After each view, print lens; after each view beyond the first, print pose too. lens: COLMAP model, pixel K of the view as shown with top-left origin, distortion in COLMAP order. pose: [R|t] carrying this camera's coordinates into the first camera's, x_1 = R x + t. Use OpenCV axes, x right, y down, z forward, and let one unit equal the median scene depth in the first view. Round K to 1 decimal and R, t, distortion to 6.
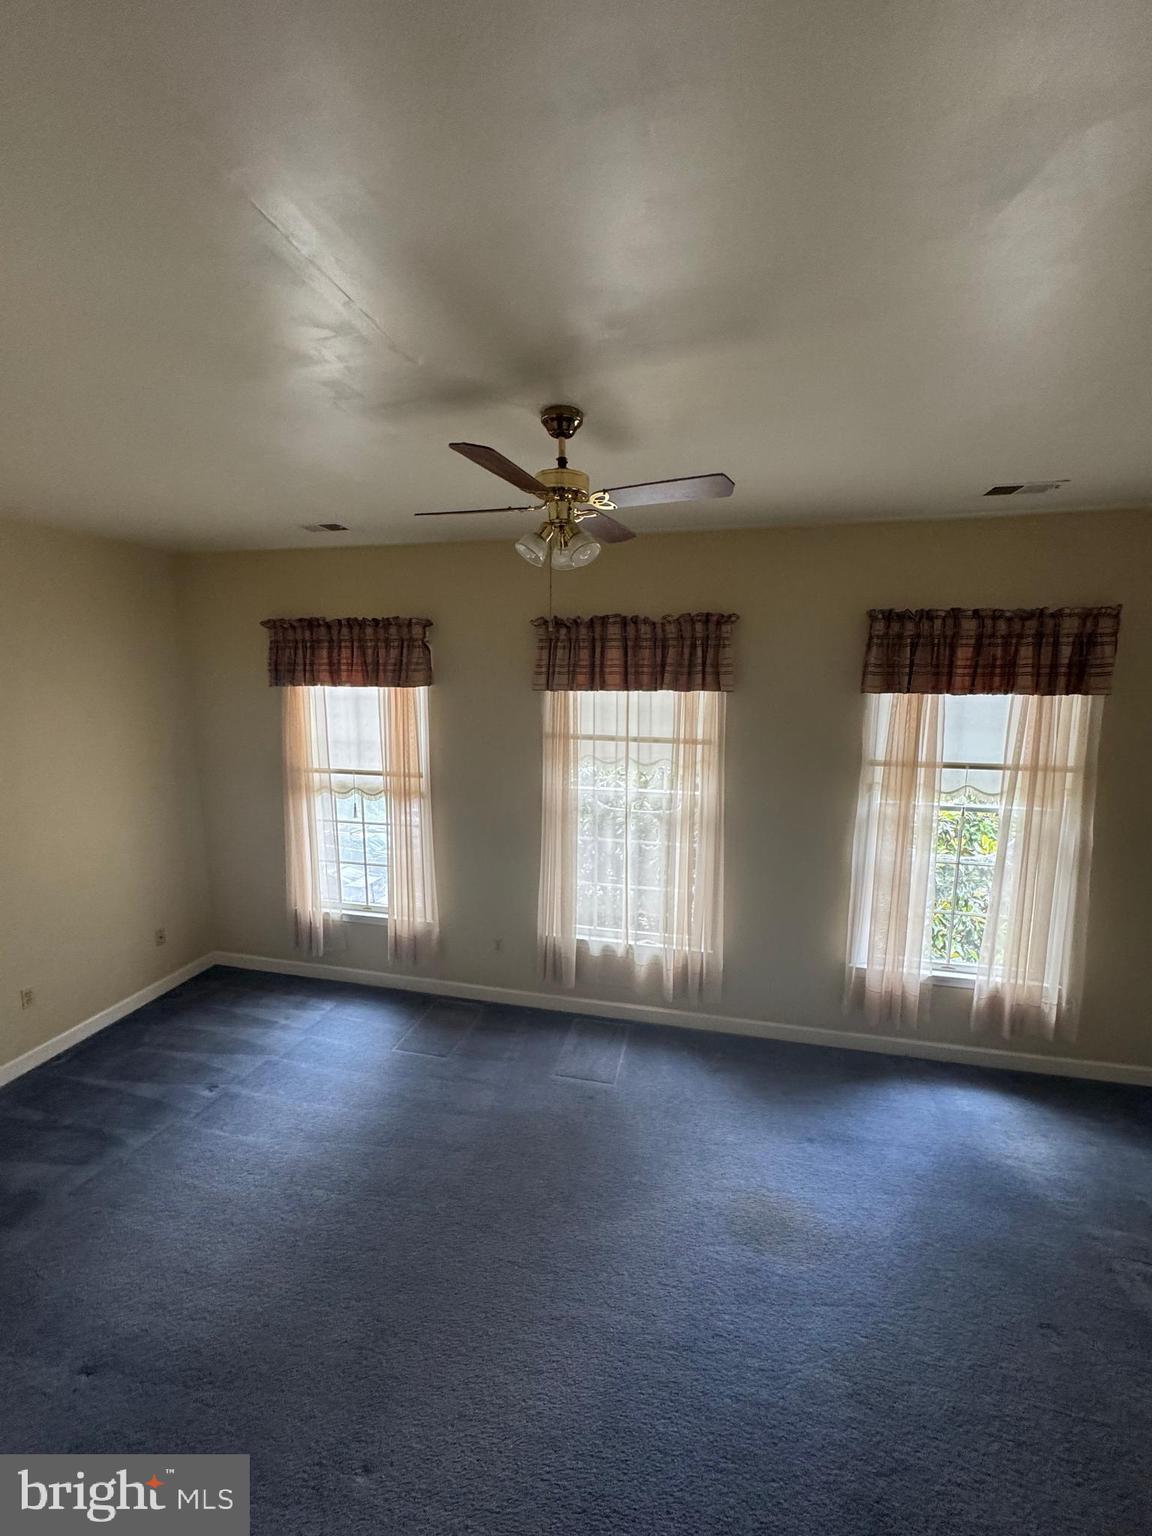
lens RADIAL K [[615.9, 0, 576.0], [0, 615.9, 768.0], [0, 0, 1]] dist [-0.001220, -0.000663]
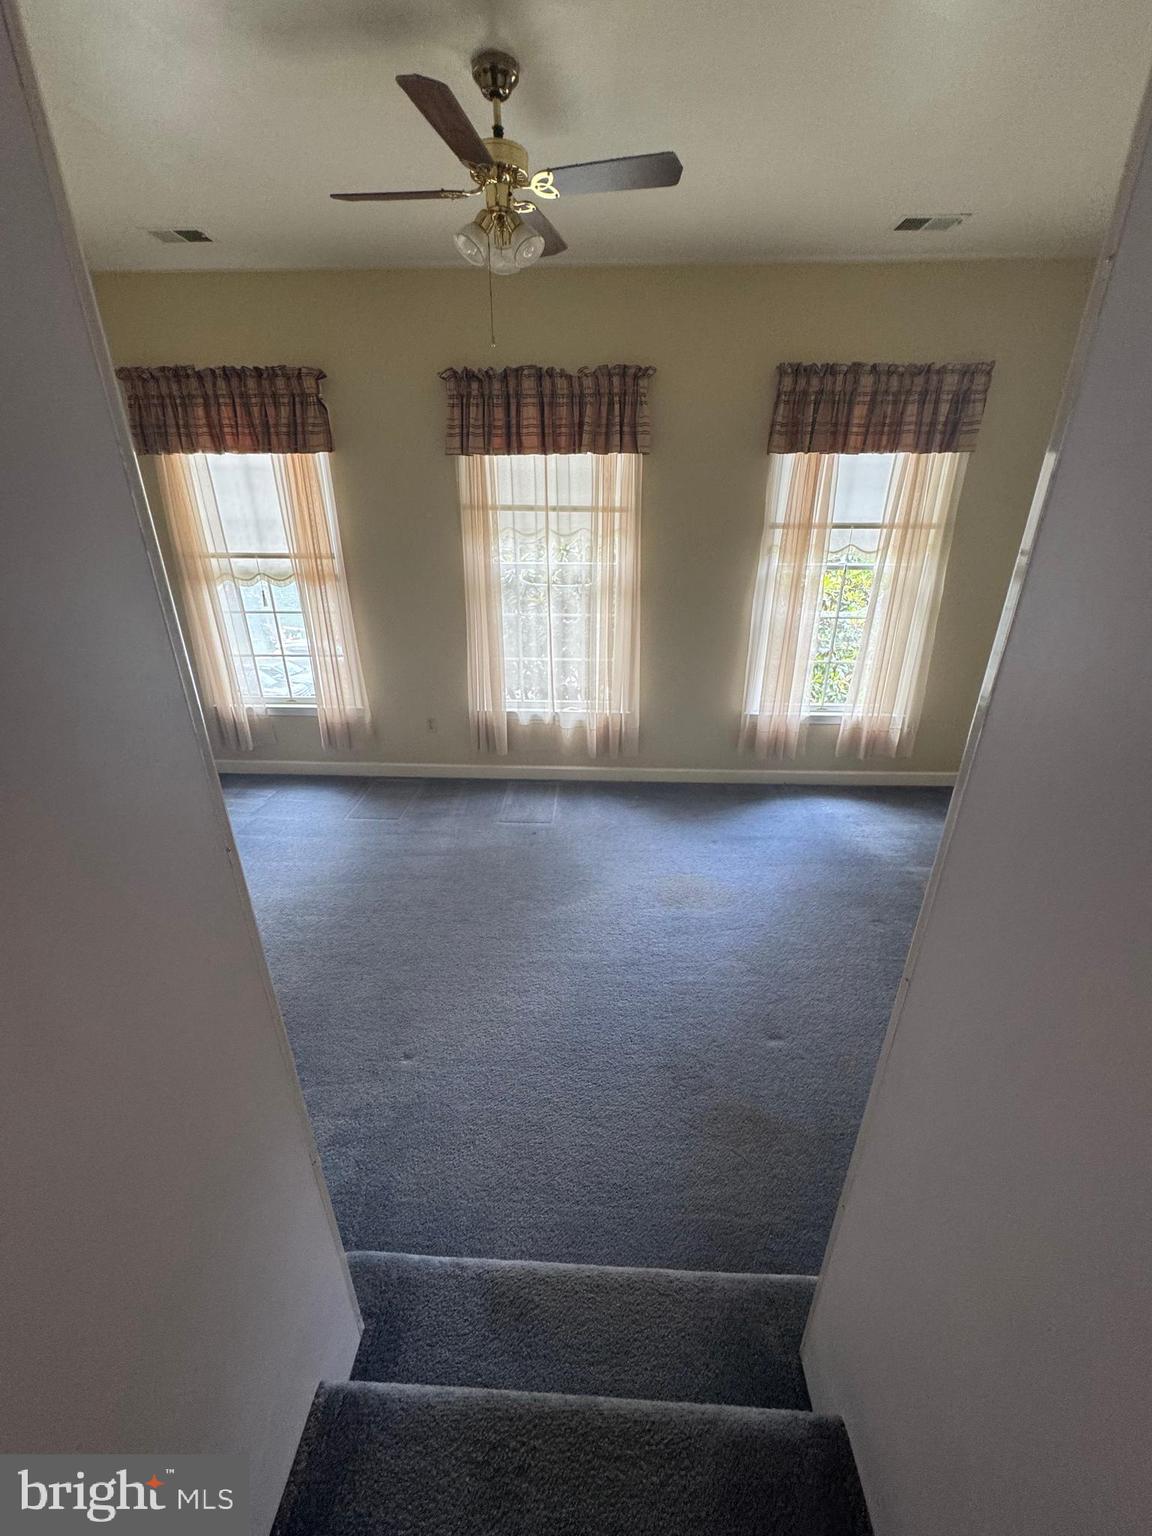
lens RADIAL K [[615.9, 0, 576.0], [0, 615.9, 768.0], [0, 0, 1]] dist [-0.001220, -0.000663]
pose [[0.982606, -0.080160, 0.167512, -0.075167], [0.032580, 0.962461, 0.269458, 0.095460], [-0.182823, -0.259314, 0.948331, -0.077704]]
